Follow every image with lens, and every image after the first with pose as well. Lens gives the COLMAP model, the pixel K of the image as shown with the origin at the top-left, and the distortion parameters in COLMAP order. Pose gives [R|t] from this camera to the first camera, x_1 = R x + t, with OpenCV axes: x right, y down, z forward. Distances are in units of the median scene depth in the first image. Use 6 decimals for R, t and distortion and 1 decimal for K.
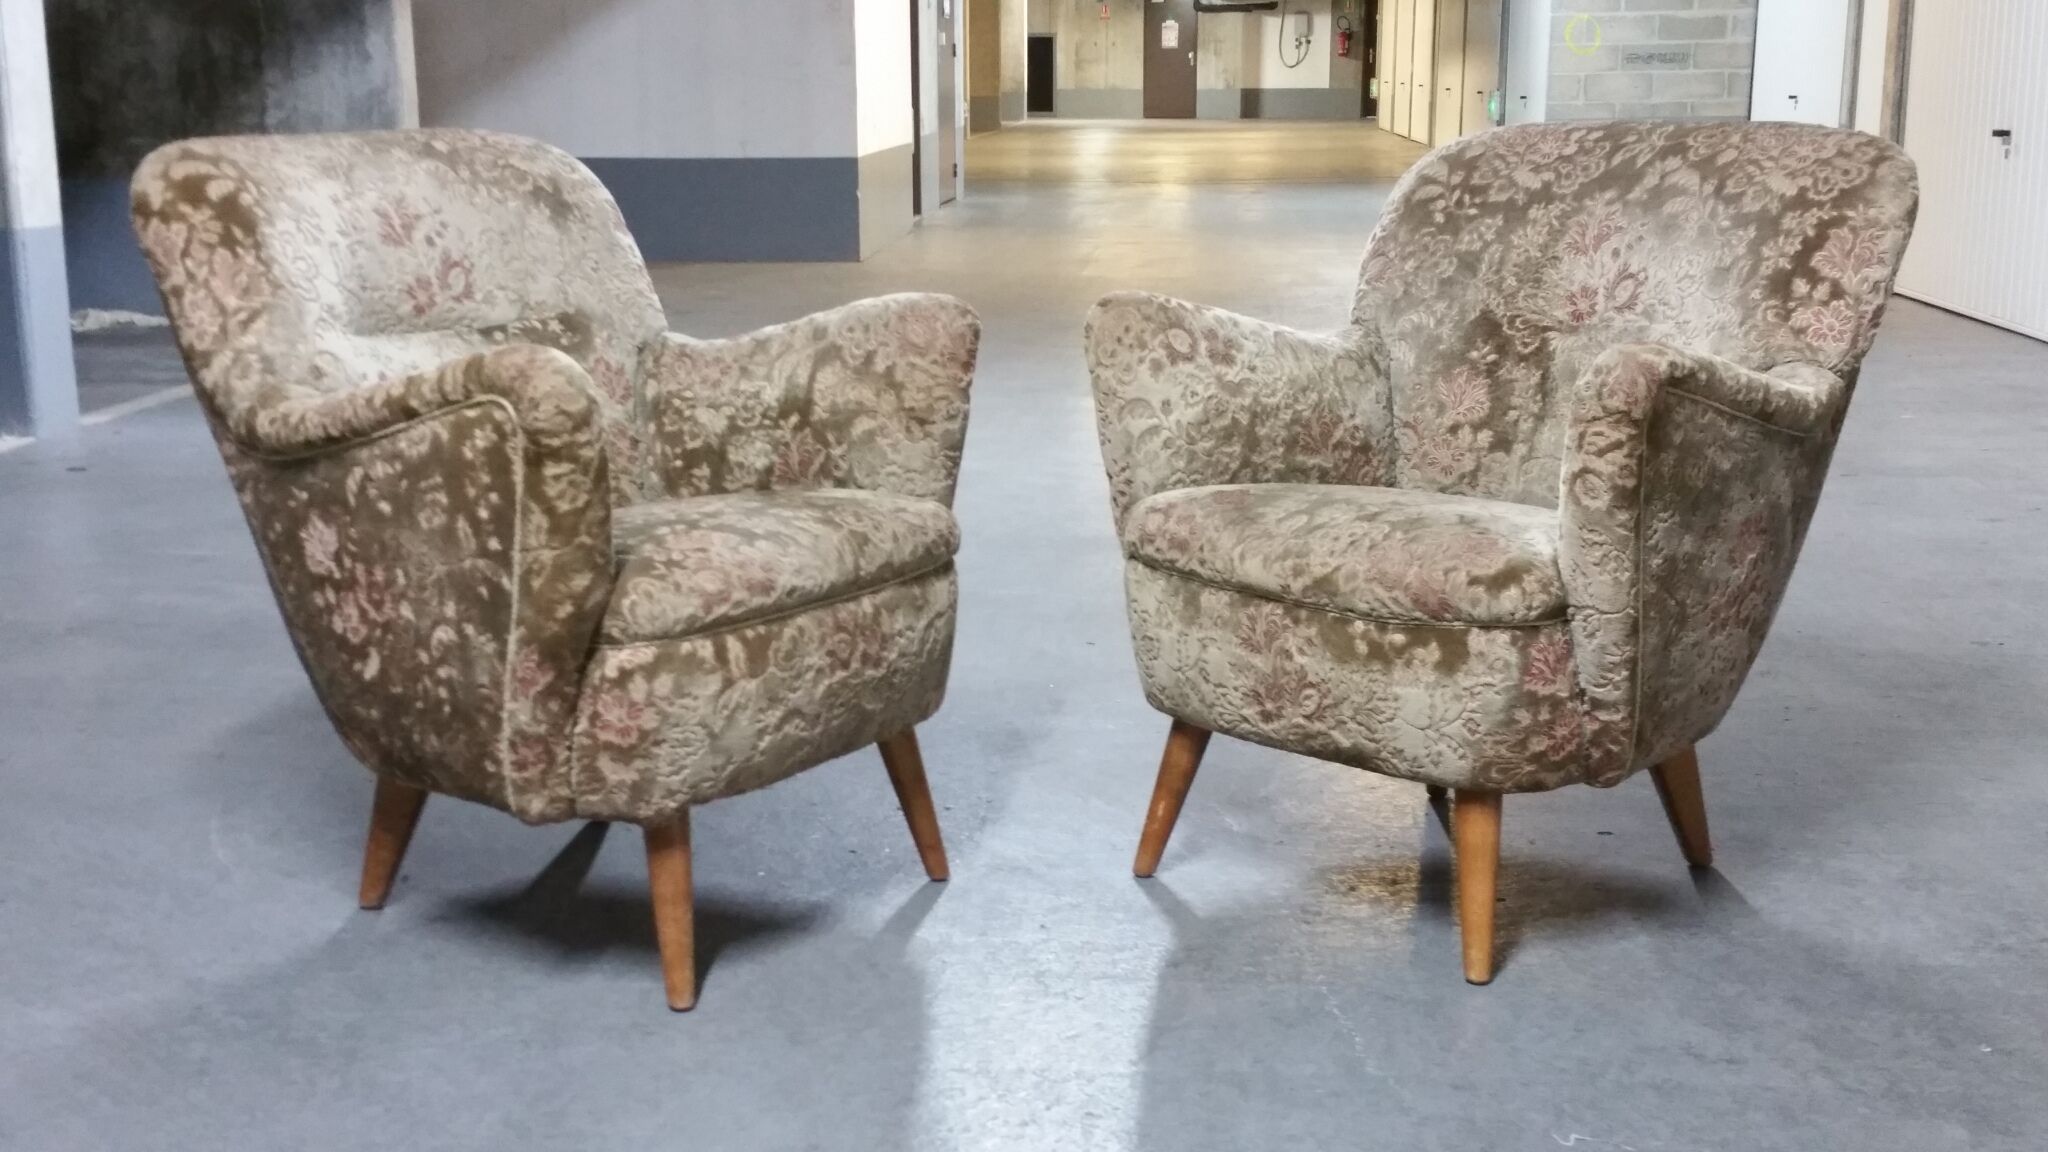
lens RADIAL K [[2408.2, 0, 1020.2], [0, 2408.2, 630.9], [0, 0, 1]] dist [0.113833, -0.031356]
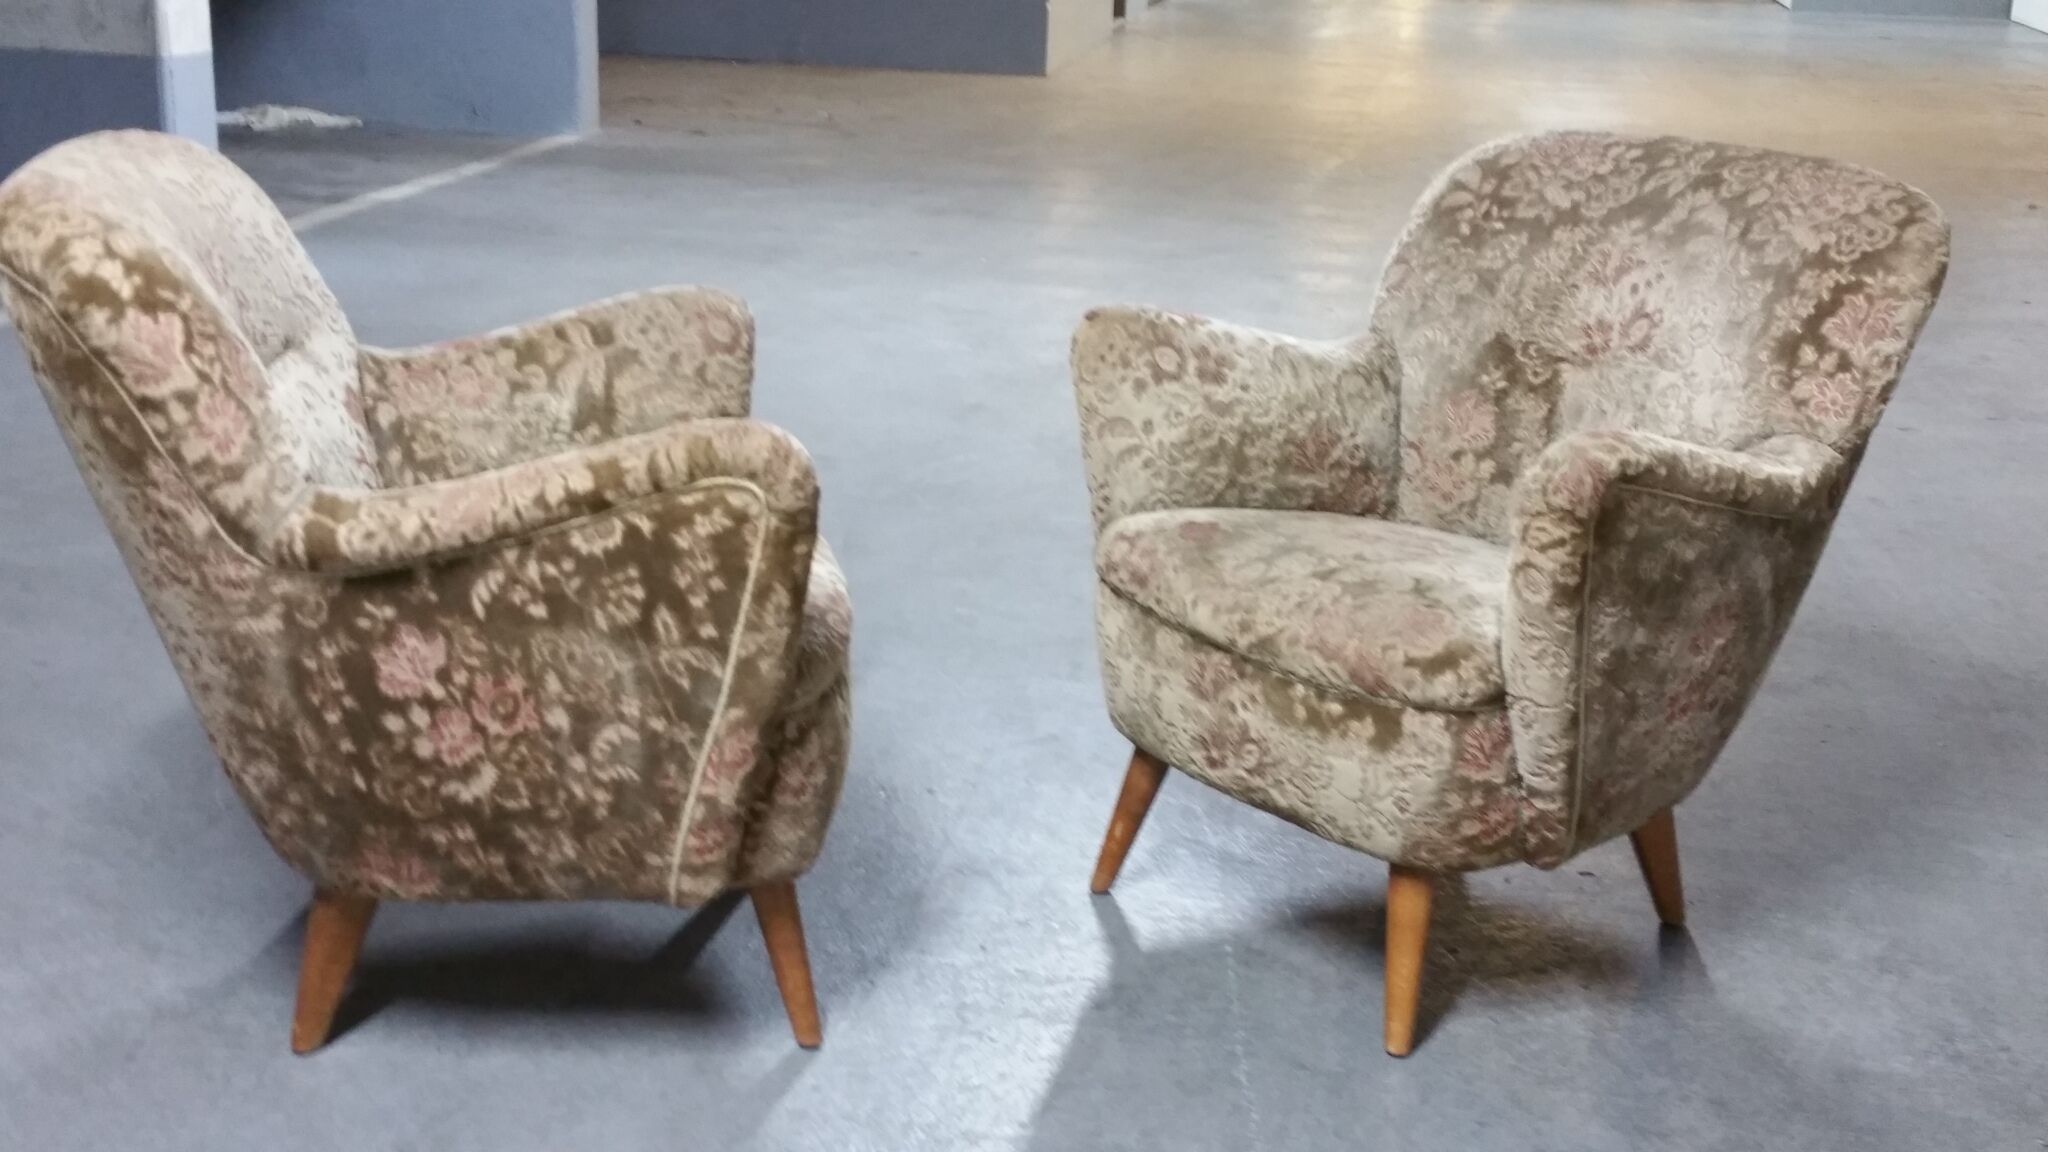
lens RADIAL K [[2431.3, 0, 1019.6], [0, 2431.3, 613.6], [0, 0, 1]] dist [0.104476, -0.040997]
pose [[0.727985, -0.184756, 0.660230, -0.700860], [0.117872, 0.982394, 0.144940, -0.154196], [-0.675384, -0.027691, 0.736946, 0.196423]]
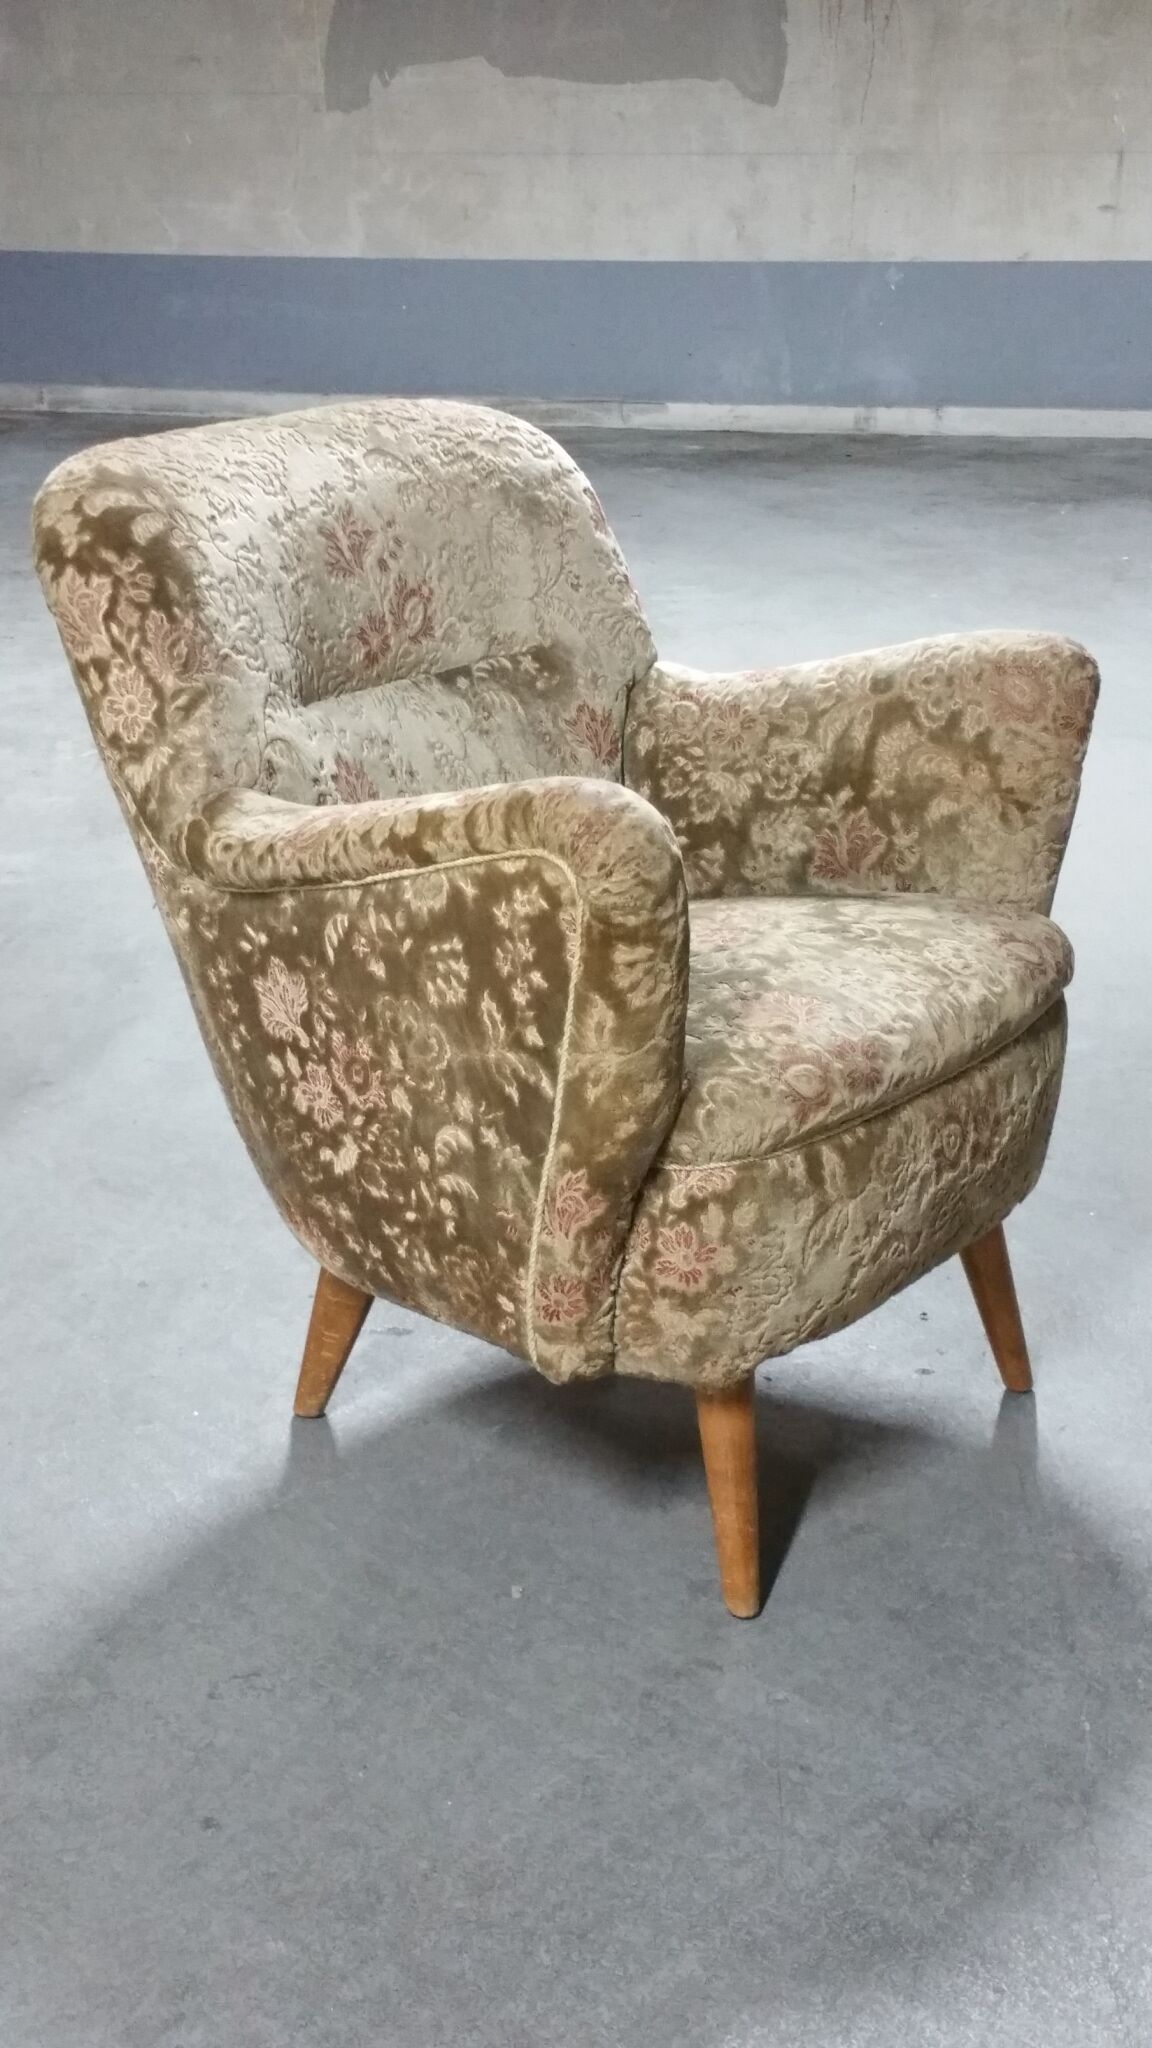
lens RADIAL K [[2663.4, 0, 535.7], [0, 2663.4, 1001.7], [0, 0, 1]] dist [0.094833, -0.007324]
pose [[0.996858, 0.019351, -0.076805, -0.141398], [-0.011596, 0.994904, 0.100157, -0.119840], [0.078351, -0.098952, 0.992003, 0.165836]]
